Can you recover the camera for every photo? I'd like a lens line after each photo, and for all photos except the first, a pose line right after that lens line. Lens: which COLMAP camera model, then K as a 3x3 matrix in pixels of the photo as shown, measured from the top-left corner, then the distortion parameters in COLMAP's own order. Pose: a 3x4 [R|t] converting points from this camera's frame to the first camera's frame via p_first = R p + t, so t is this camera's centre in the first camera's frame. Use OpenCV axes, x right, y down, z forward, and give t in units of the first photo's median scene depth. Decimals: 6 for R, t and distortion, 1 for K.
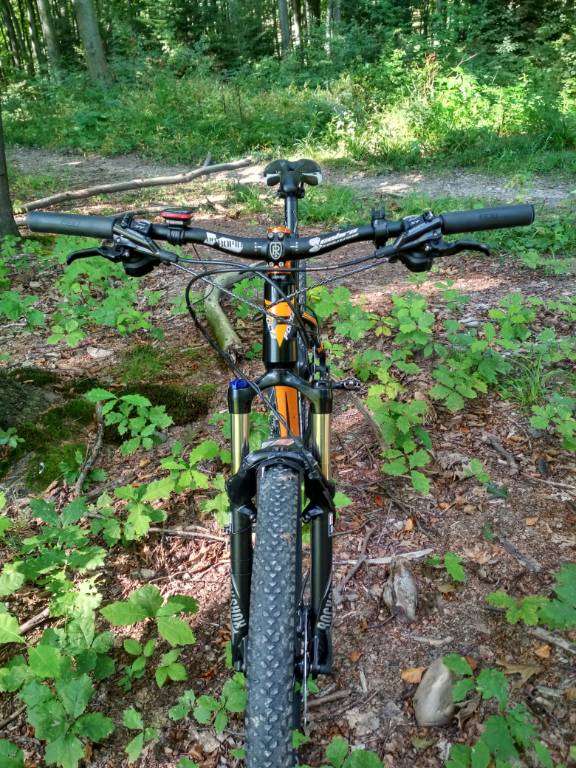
lens RADIAL K [[703.9, 0, 288.0], [0, 703.9, 384.0], [0, 0, 1]] dist [0.057199, -0.181528]
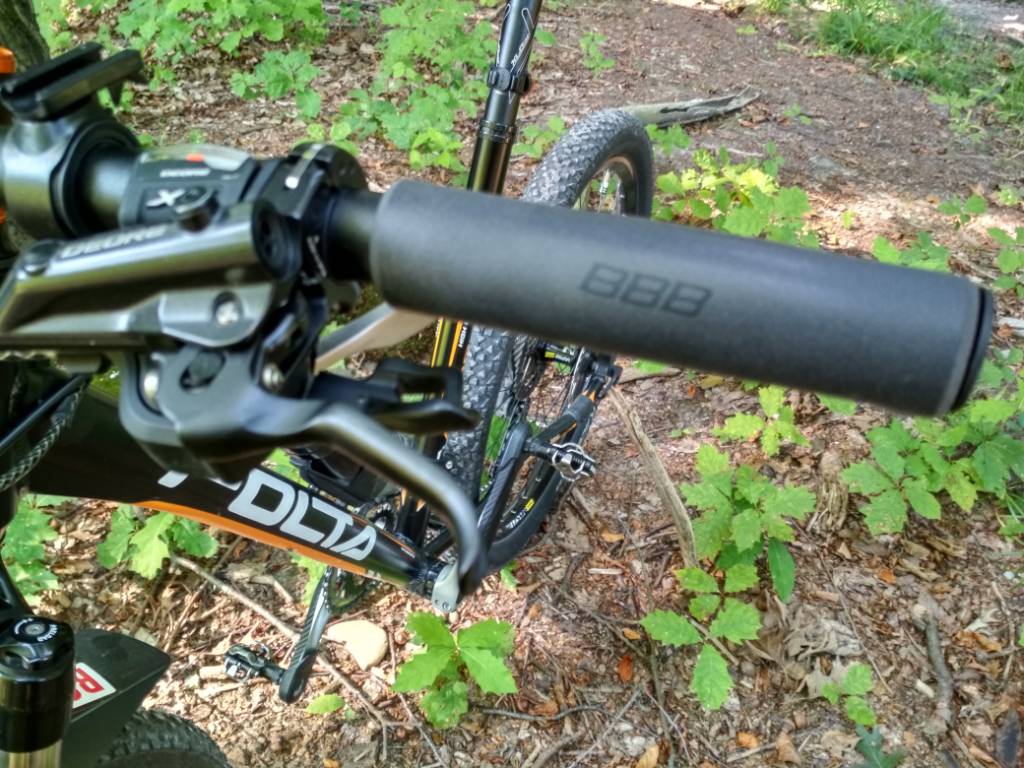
lens RADIAL K [[938.6, 0, 513.9], [0, 938.6, 379.7], [0, 0, 1]] dist [0.057199, -0.181528]
pose [[0.914533, 0.320386, -0.246945, 0.099235], [-0.277819, 0.941201, 0.192240, -0.078320], [0.294016, -0.107204, 0.949769, 0.250640]]
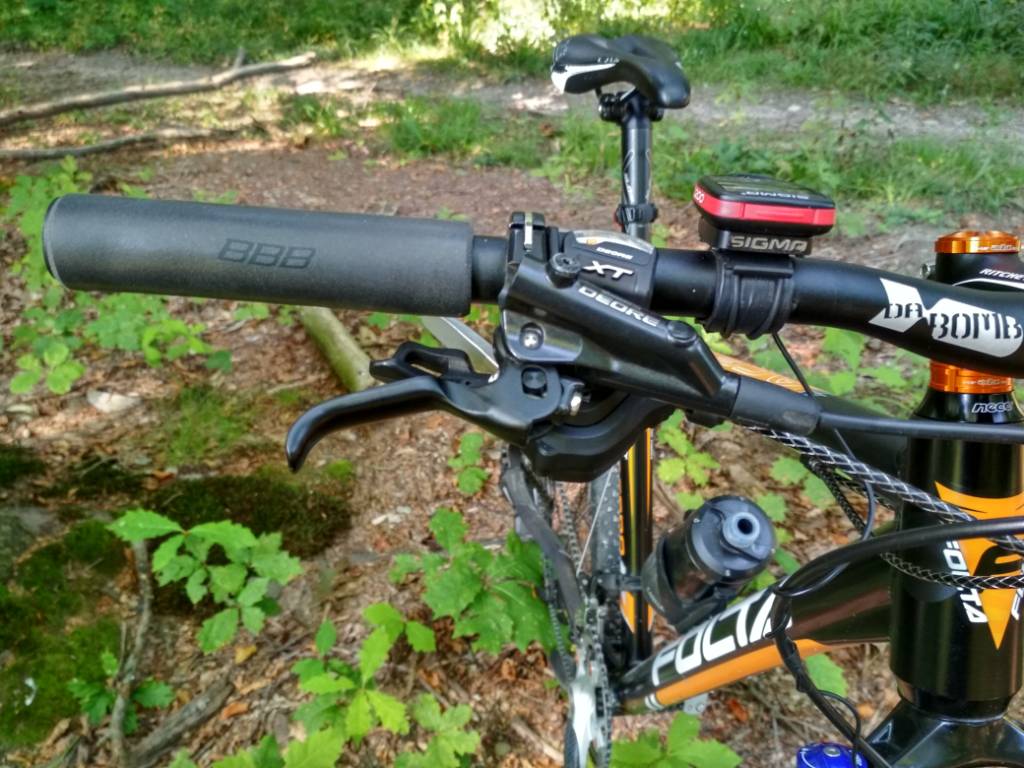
lens RADIAL K [[938.6, 0, 513.9], [0, 938.6, 379.7], [0, 0, 1]] dist [0.057199, -0.181528]
pose [[0.982587, -0.047783, 0.179553, -0.093091], [0.044914, 0.998790, 0.020010, -0.062115], [-0.180292, -0.011598, 0.983545, 0.230122]]
